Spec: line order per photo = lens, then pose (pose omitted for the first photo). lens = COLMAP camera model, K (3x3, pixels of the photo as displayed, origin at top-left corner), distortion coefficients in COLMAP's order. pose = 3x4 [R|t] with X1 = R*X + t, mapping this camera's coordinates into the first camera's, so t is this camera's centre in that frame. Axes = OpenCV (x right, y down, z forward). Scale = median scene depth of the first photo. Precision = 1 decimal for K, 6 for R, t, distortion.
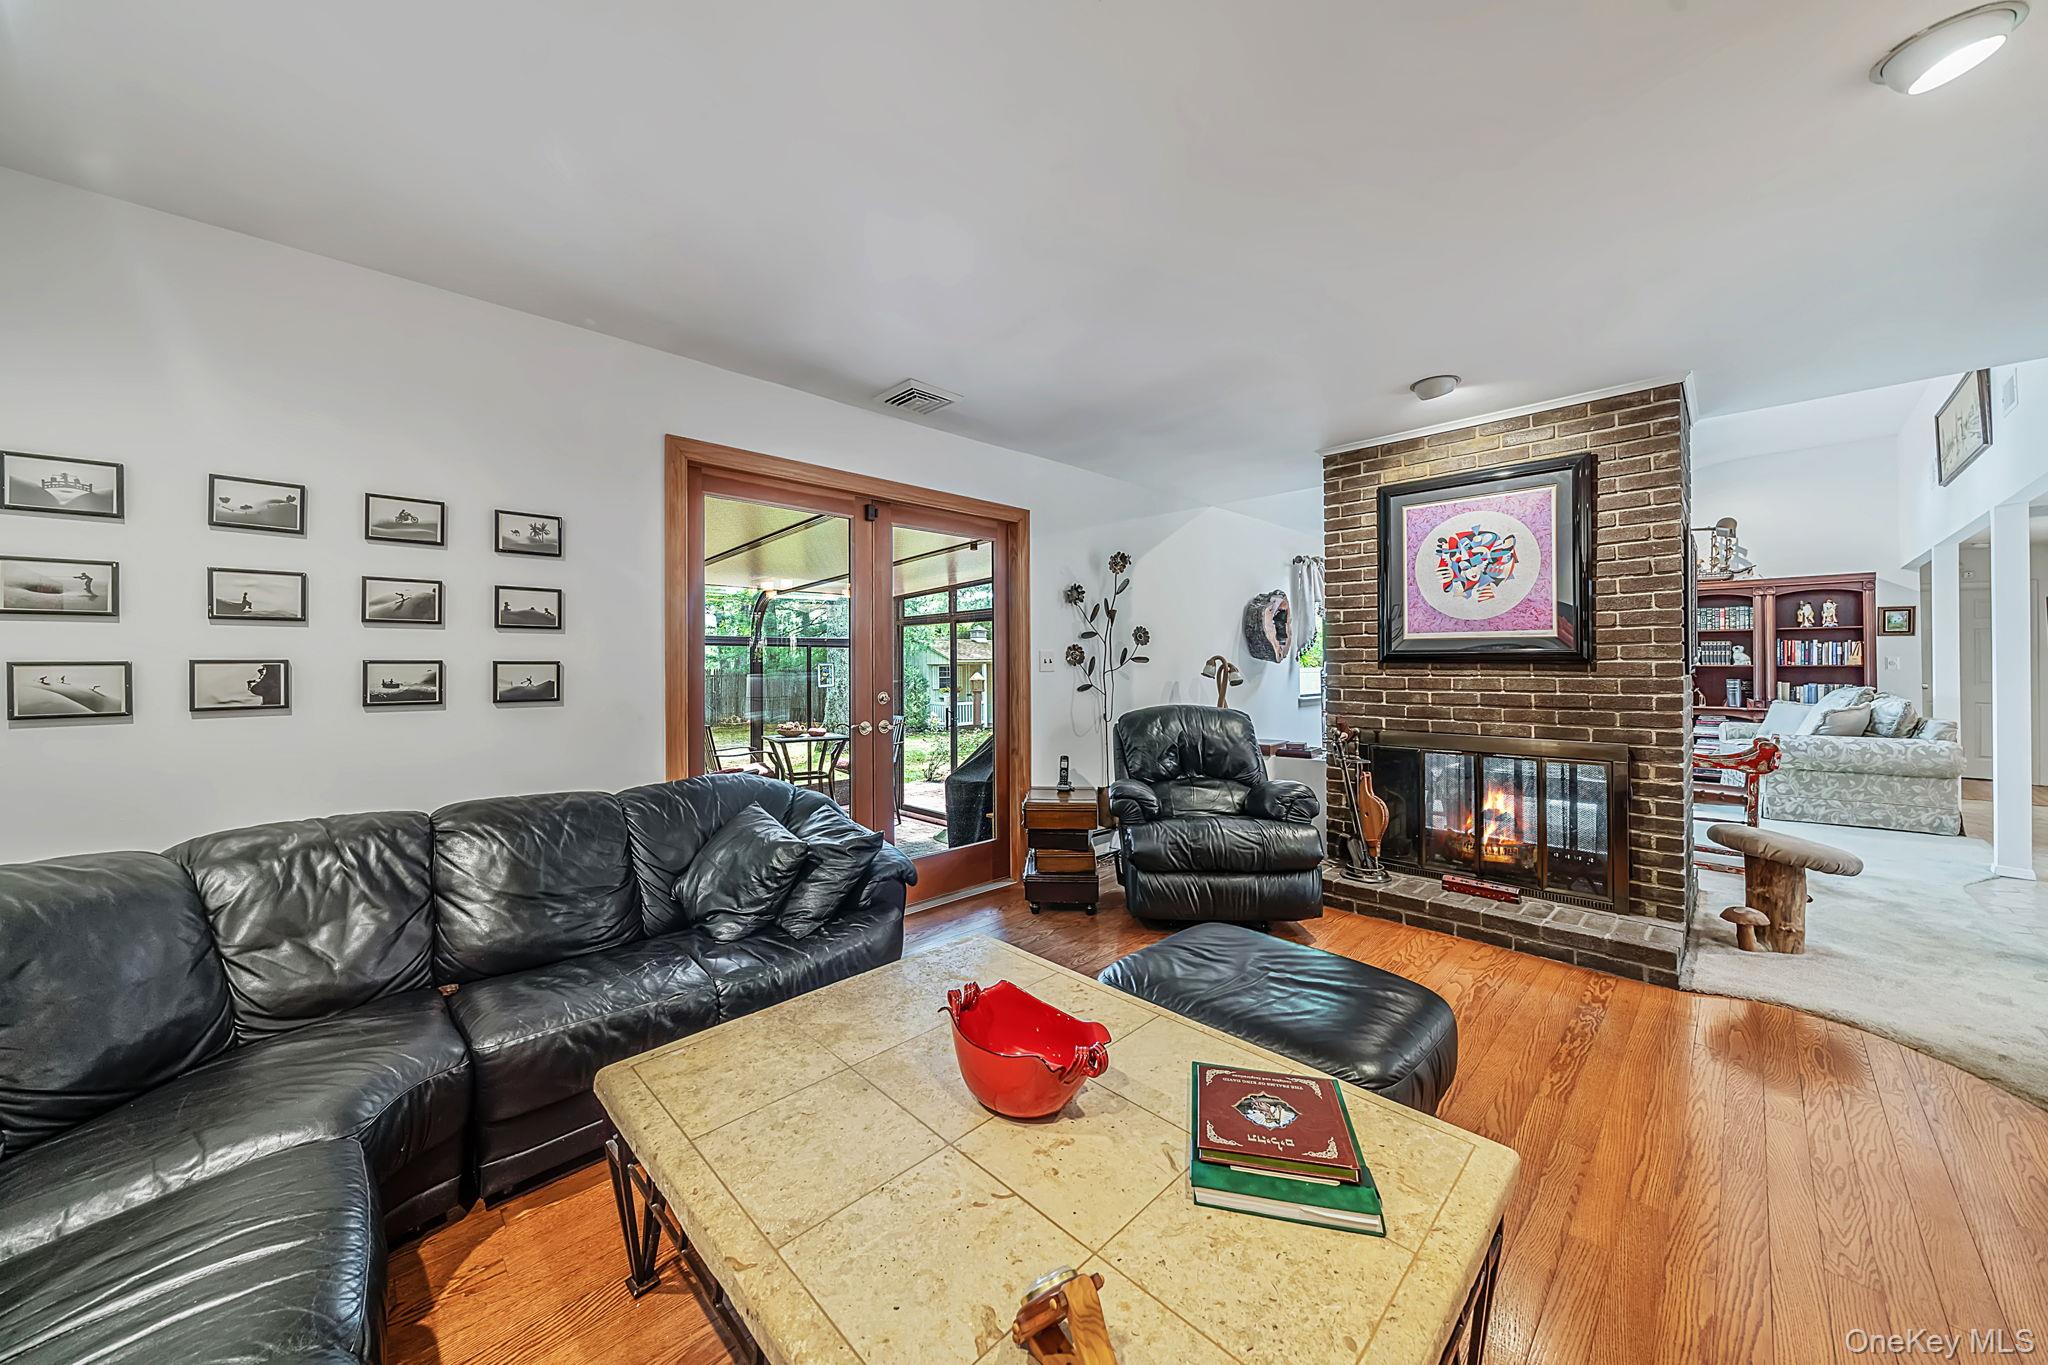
lens RADIAL K [[726.6, 0, 1024.0], [0, 726.6, 682.5], [0, 0, 1]] dist [-0.000113, -0.000044]
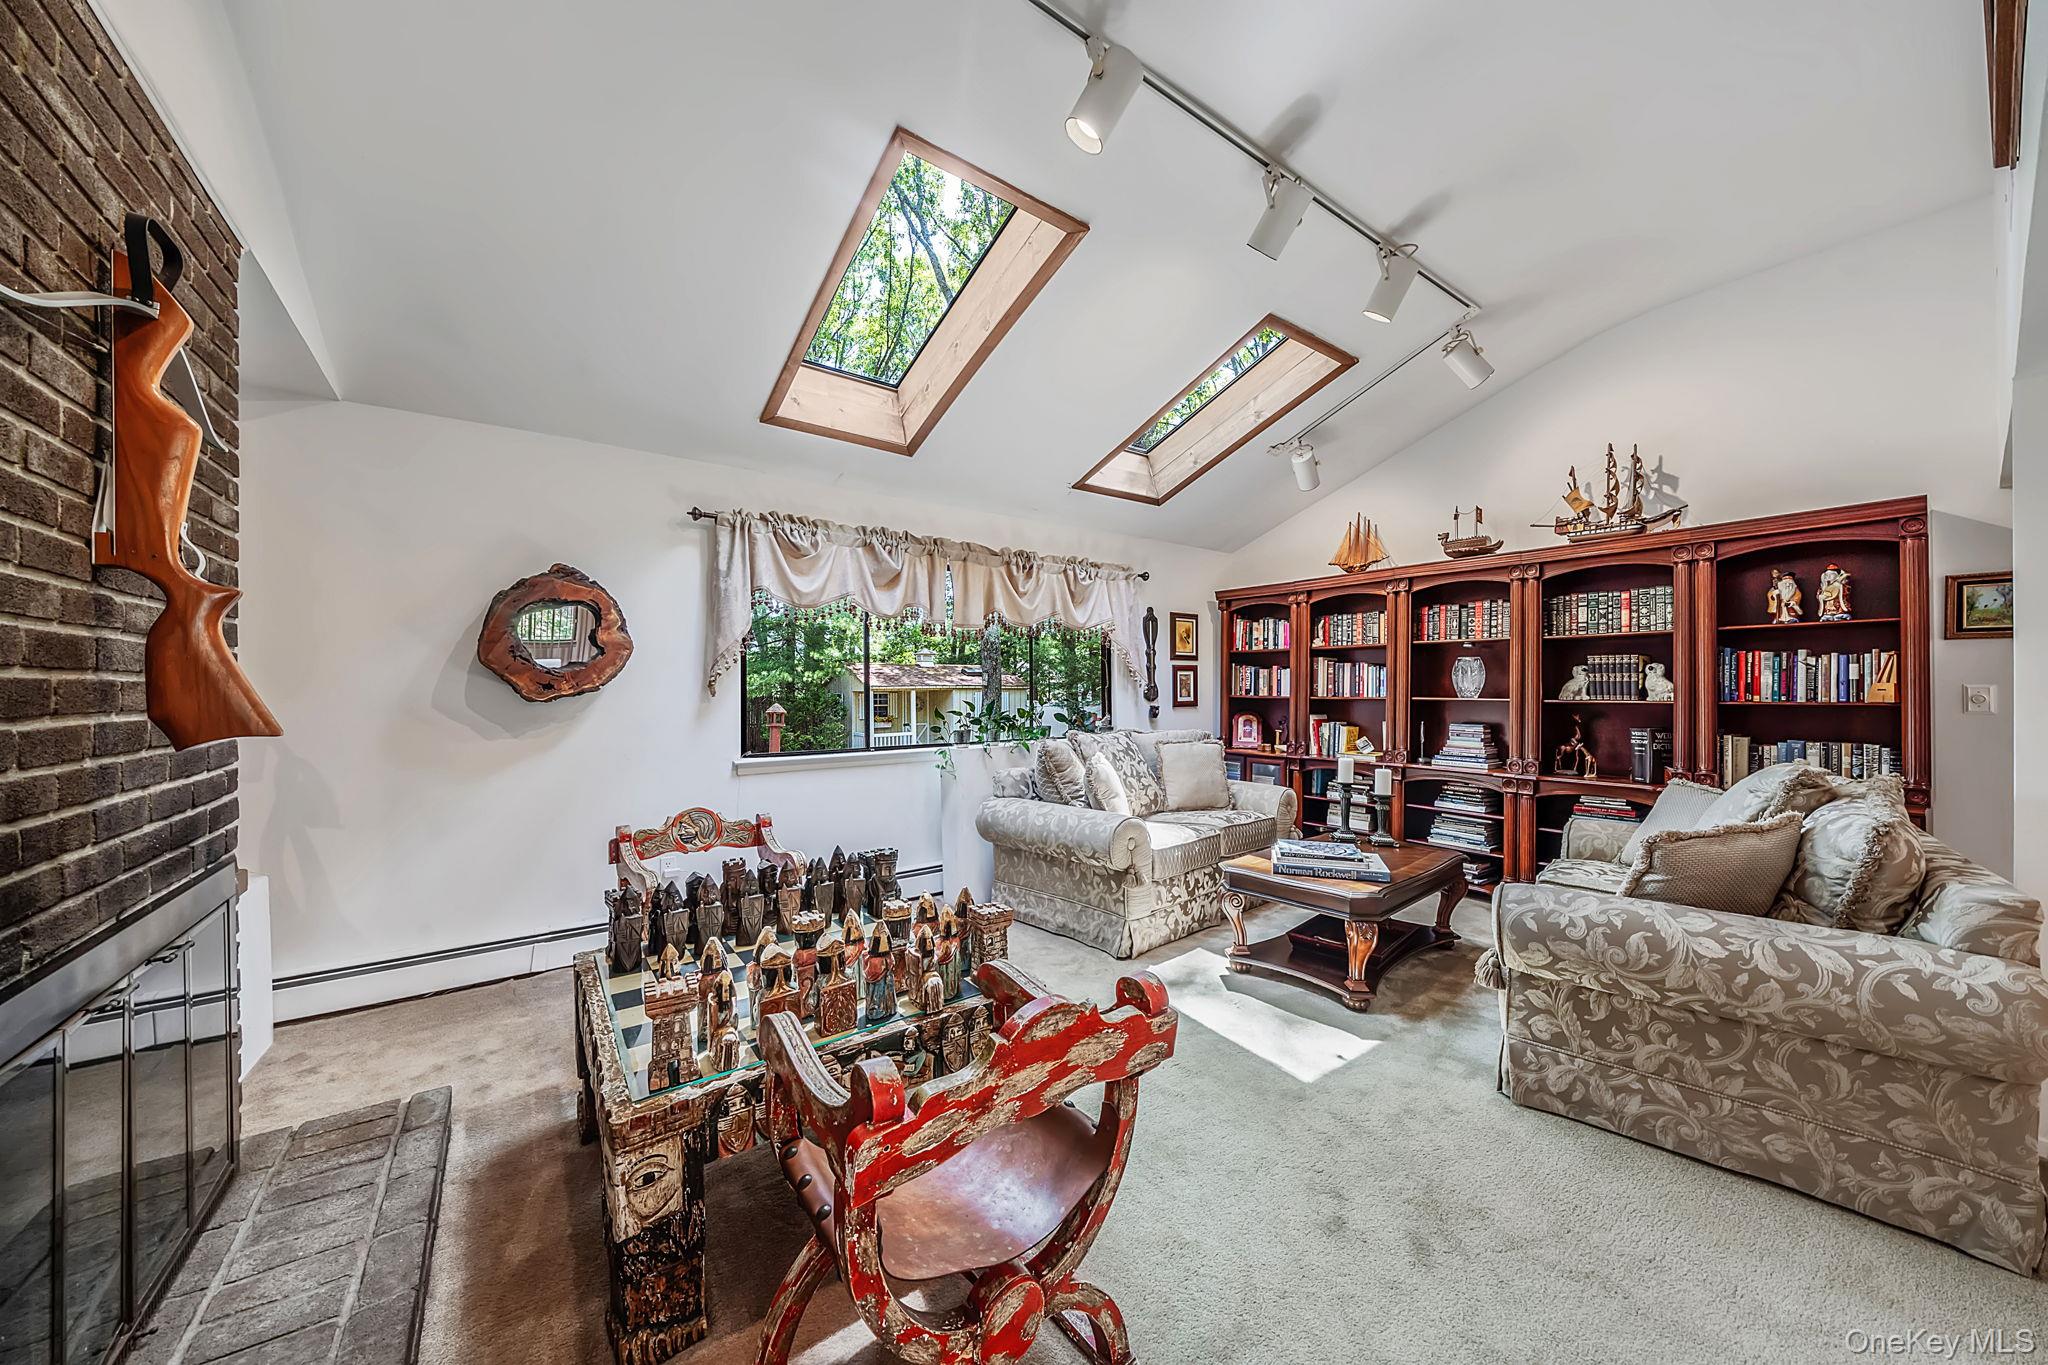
lens RADIAL K [[707.4, 0, 1027.3], [0, 707.4, 711.9], [0, 0, 1]] dist [-0.000794, -0.000008]
pose [[0.989232, 0.002807, -0.146331, 0.673341], [-0.001642, 0.999966, 0.008083, -0.021193], [0.146348, -0.007756, 0.989203, 0.477681]]
